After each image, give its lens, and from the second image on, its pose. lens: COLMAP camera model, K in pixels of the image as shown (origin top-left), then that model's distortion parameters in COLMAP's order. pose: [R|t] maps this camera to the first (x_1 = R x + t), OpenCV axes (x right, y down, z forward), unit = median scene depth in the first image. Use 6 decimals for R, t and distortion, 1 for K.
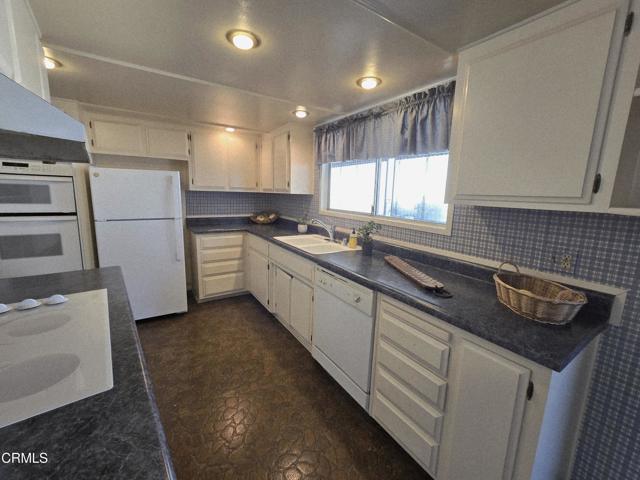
lens RADIAL K [[262.3, 0, 316.2], [0, 262.3, 233.6], [0, 0, 1]] dist [-0.003681, 0.000531]
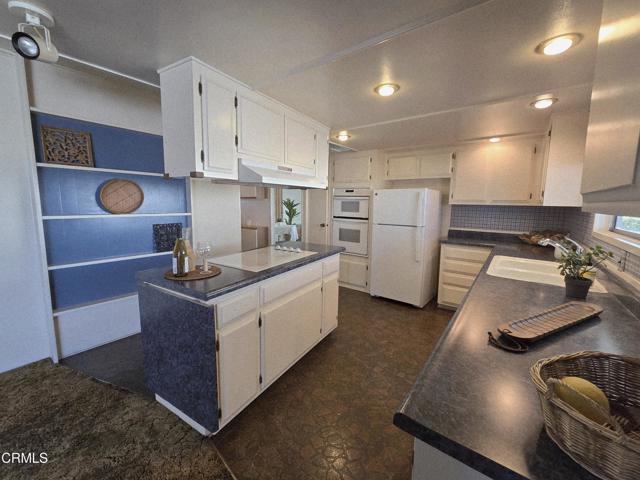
lens RADIAL K [[262.3, 0, 315.6], [0, 262.3, 235.3], [0, 0, 1]] dist [-0.003681, 0.000531]
pose [[0.337338, 0.094805, -0.936597, 0.497797], [-0.153380, 0.987157, 0.044680, 0.001373], [0.928804, 0.128583, 0.347547, 0.150488]]
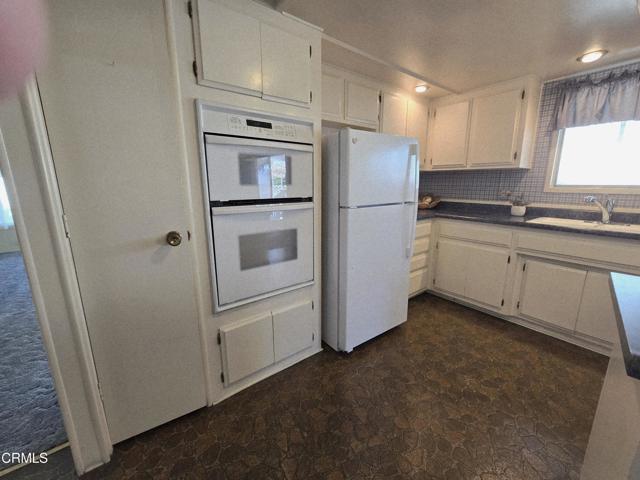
lens RADIAL K [[262.3, 0, 318.2], [0, 262.3, 234.1], [0, 0, 1]] dist [-0.003681, 0.000531]
pose [[0.995581, -0.046806, 0.081412, -0.965852], [0.043435, 0.998144, 0.042696, -0.012495], [-0.083259, -0.038971, 0.995766, 0.299555]]
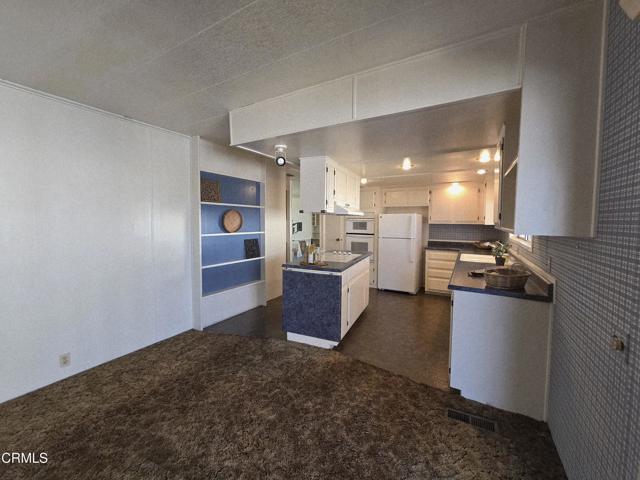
lens RADIAL K [[262.3, 0, 315.7], [0, 262.3, 234.4], [0, 0, 1]] dist [-0.003681, 0.000531]
pose [[0.455866, 0.020725, -0.889807, 0.880105], [-0.133976, 0.989936, -0.045581, 0.095475], [0.879907, 0.139992, 0.454055, -0.478534]]
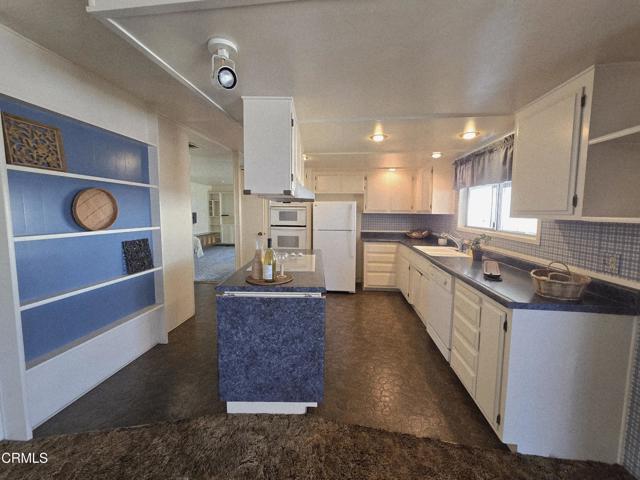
lens RADIAL K [[262.3, 0, 316.8], [0, 262.3, 235.1], [0, 0, 1]] dist [-0.003681, 0.000531]
pose [[0.774883, 0.033010, -0.631242, 0.342625], [-0.084531, 0.995077, -0.051730, 0.079600], [0.626427, 0.093444, 0.773859, -0.412185]]
